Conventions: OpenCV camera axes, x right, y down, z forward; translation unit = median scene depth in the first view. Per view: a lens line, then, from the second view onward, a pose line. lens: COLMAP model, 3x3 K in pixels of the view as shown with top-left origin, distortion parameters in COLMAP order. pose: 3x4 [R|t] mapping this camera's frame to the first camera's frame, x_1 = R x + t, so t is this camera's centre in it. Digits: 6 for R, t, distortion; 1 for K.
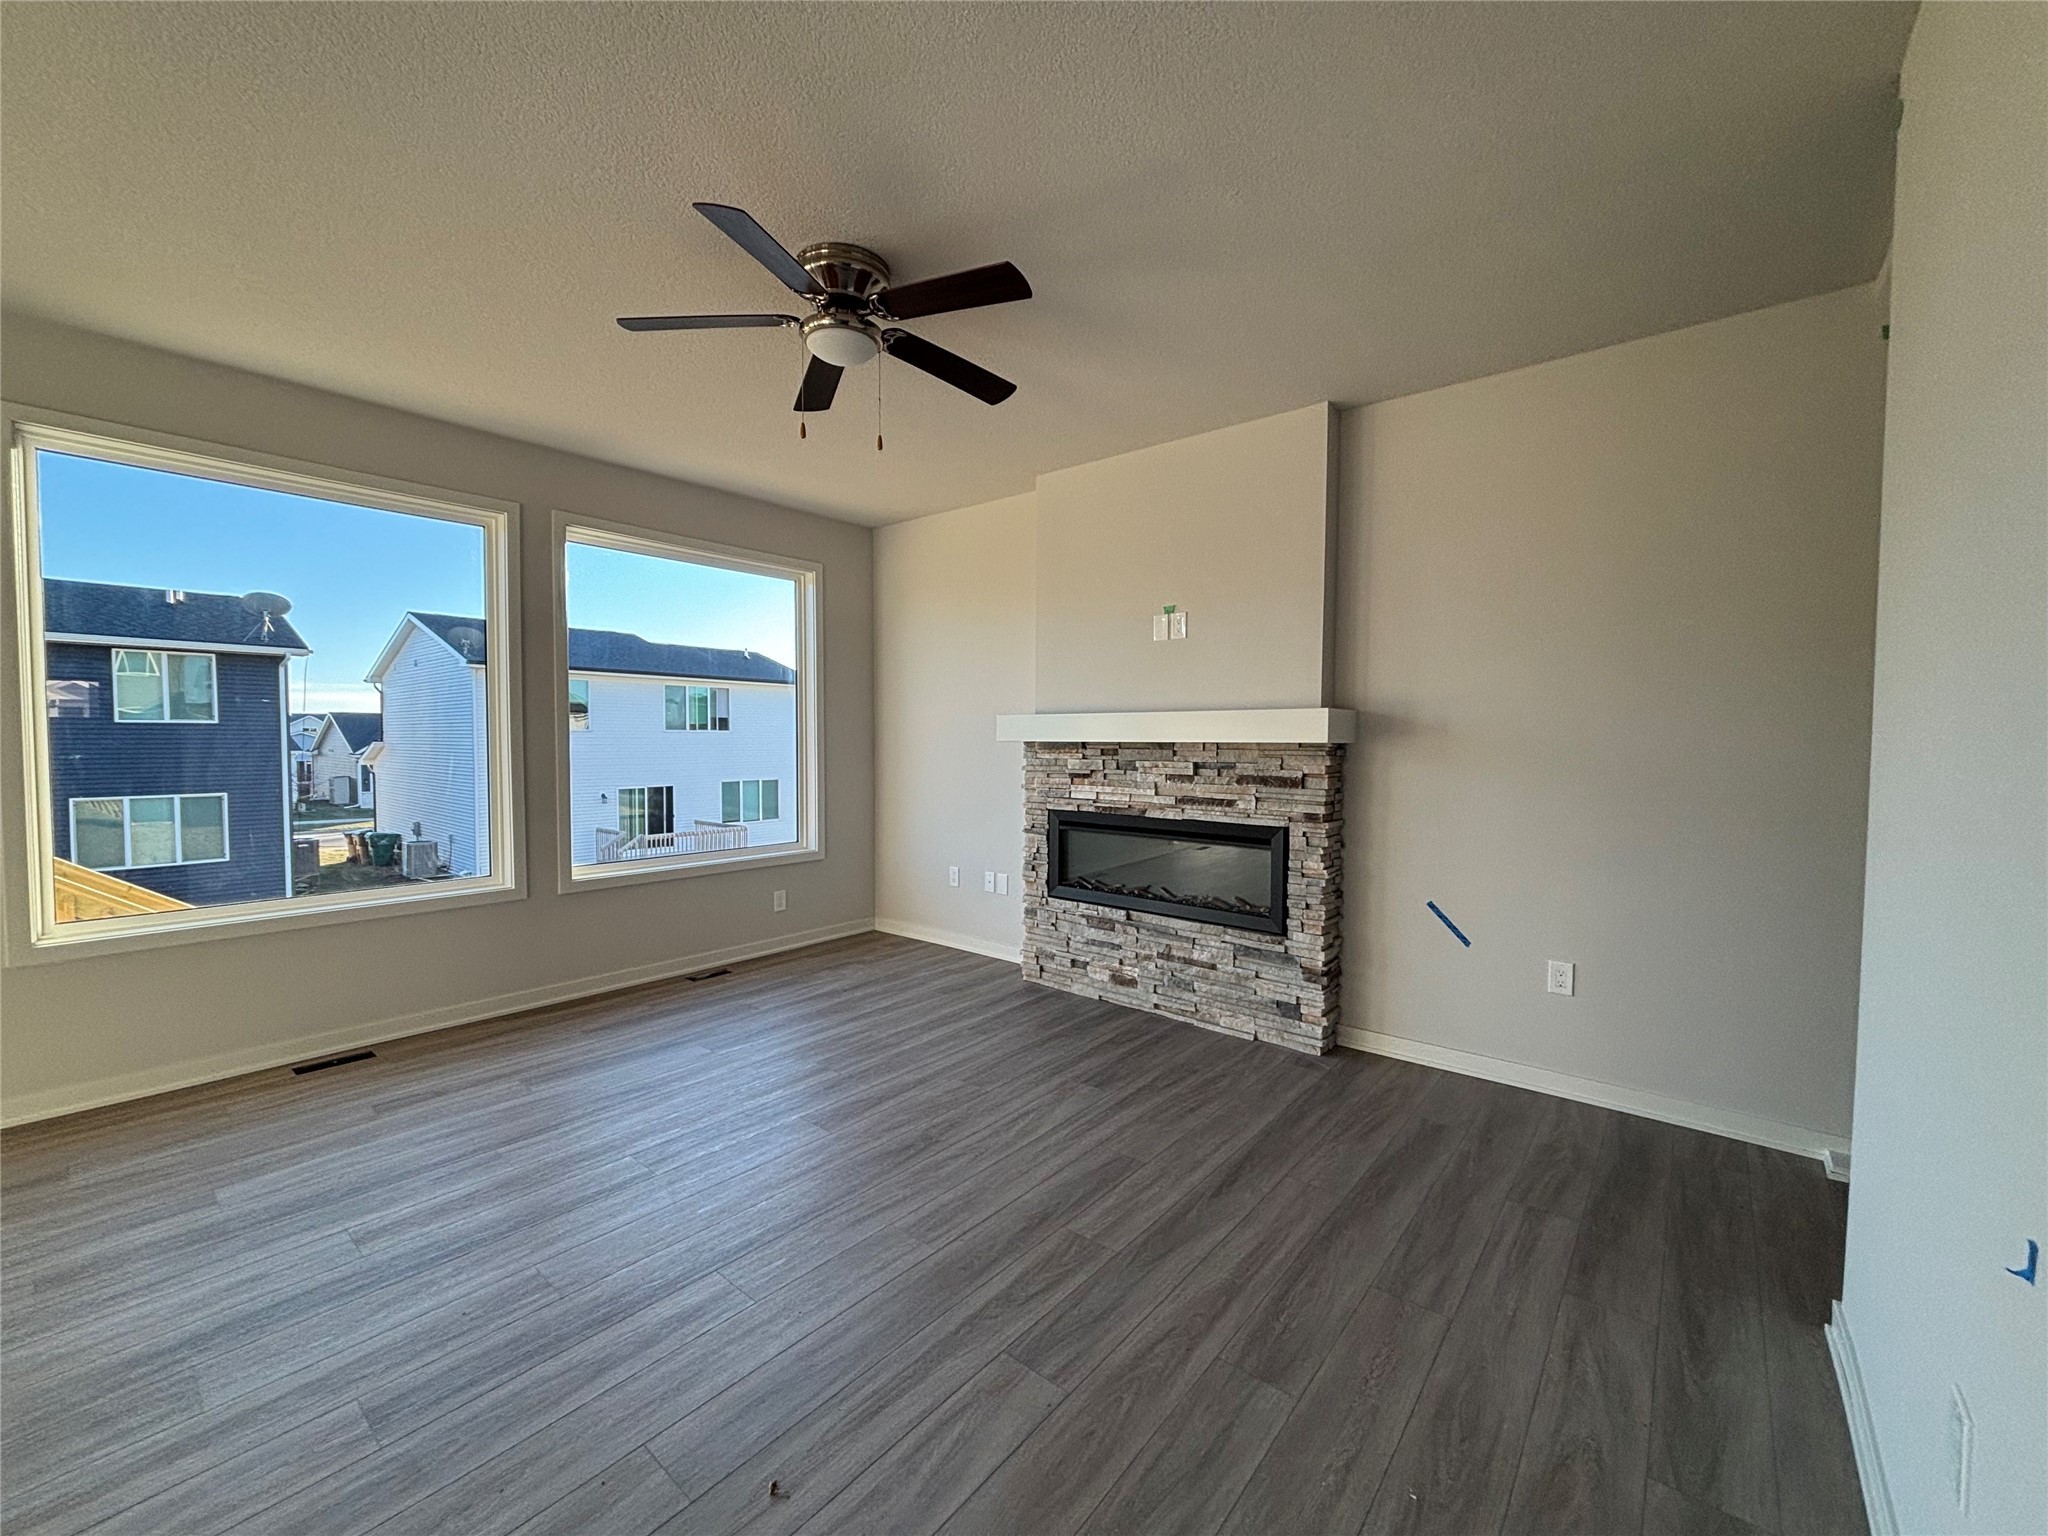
lens RADIAL K [[821.3, 0, 1015.4], [0, 821.3, 765.0], [0, 0, 1]] dist [0.027463, -0.007032]
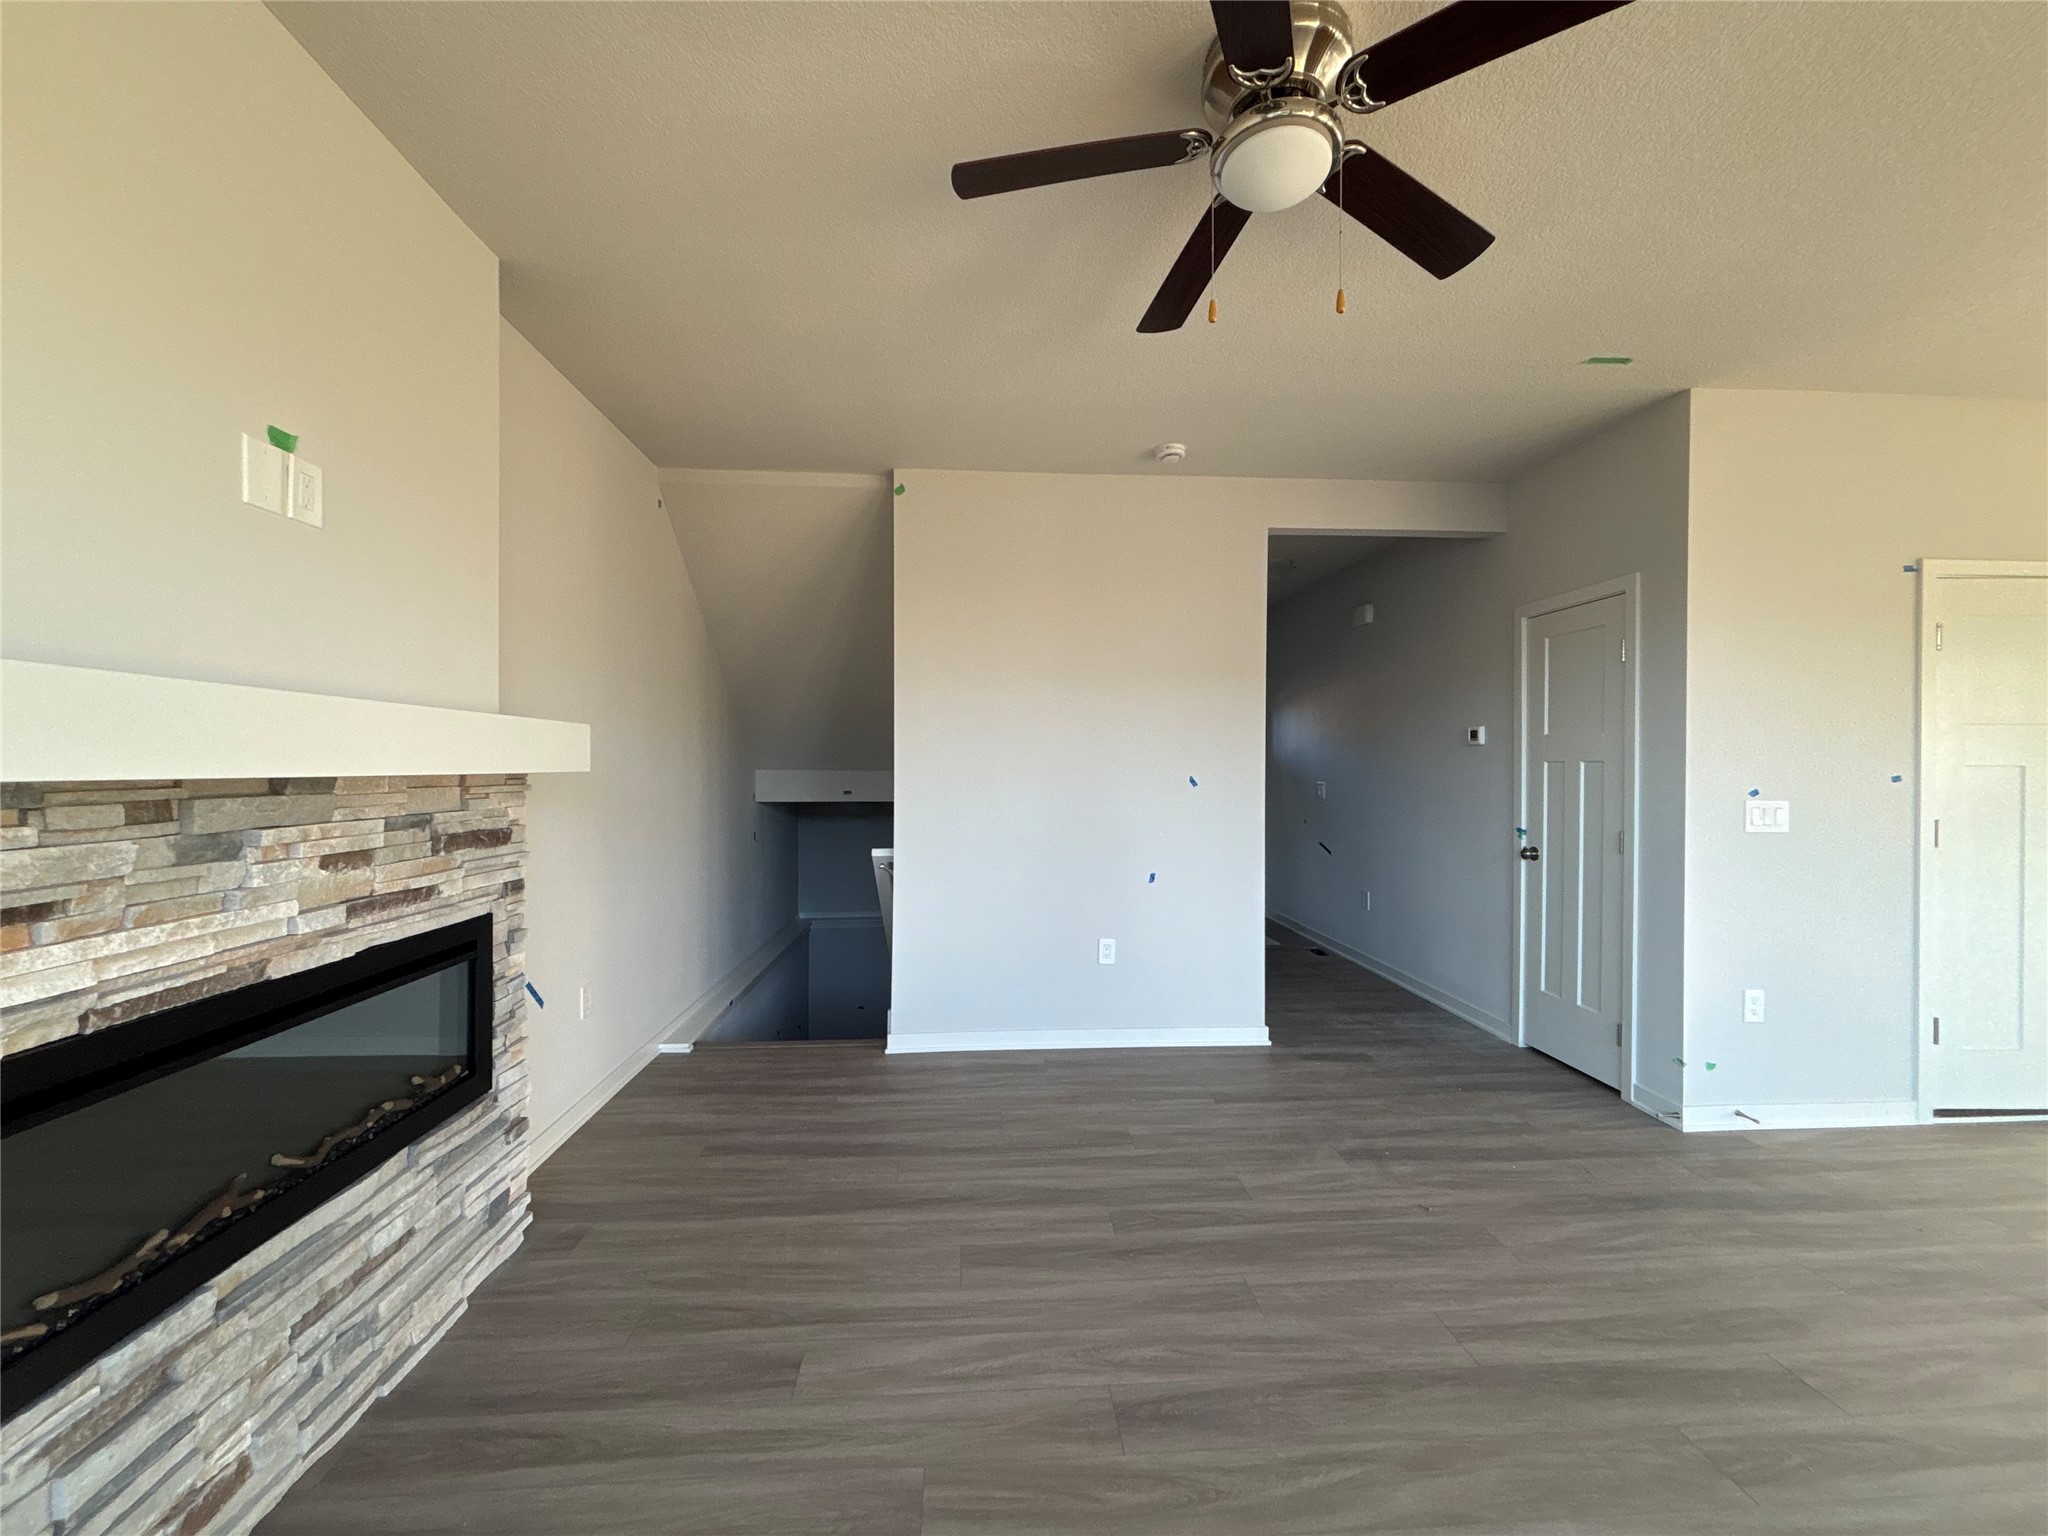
lens RADIAL K [[821.3, 0, 1015.4], [0, 821.3, 765.0], [0, 0, 1]] dist [0.027463, -0.007032]
pose [[-0.691202, -0.007362, 0.722624, -0.358279], [0.013110, 0.999656, 0.022724, -0.039038], [-0.722543, 0.025180, -0.690868, 1.067987]]
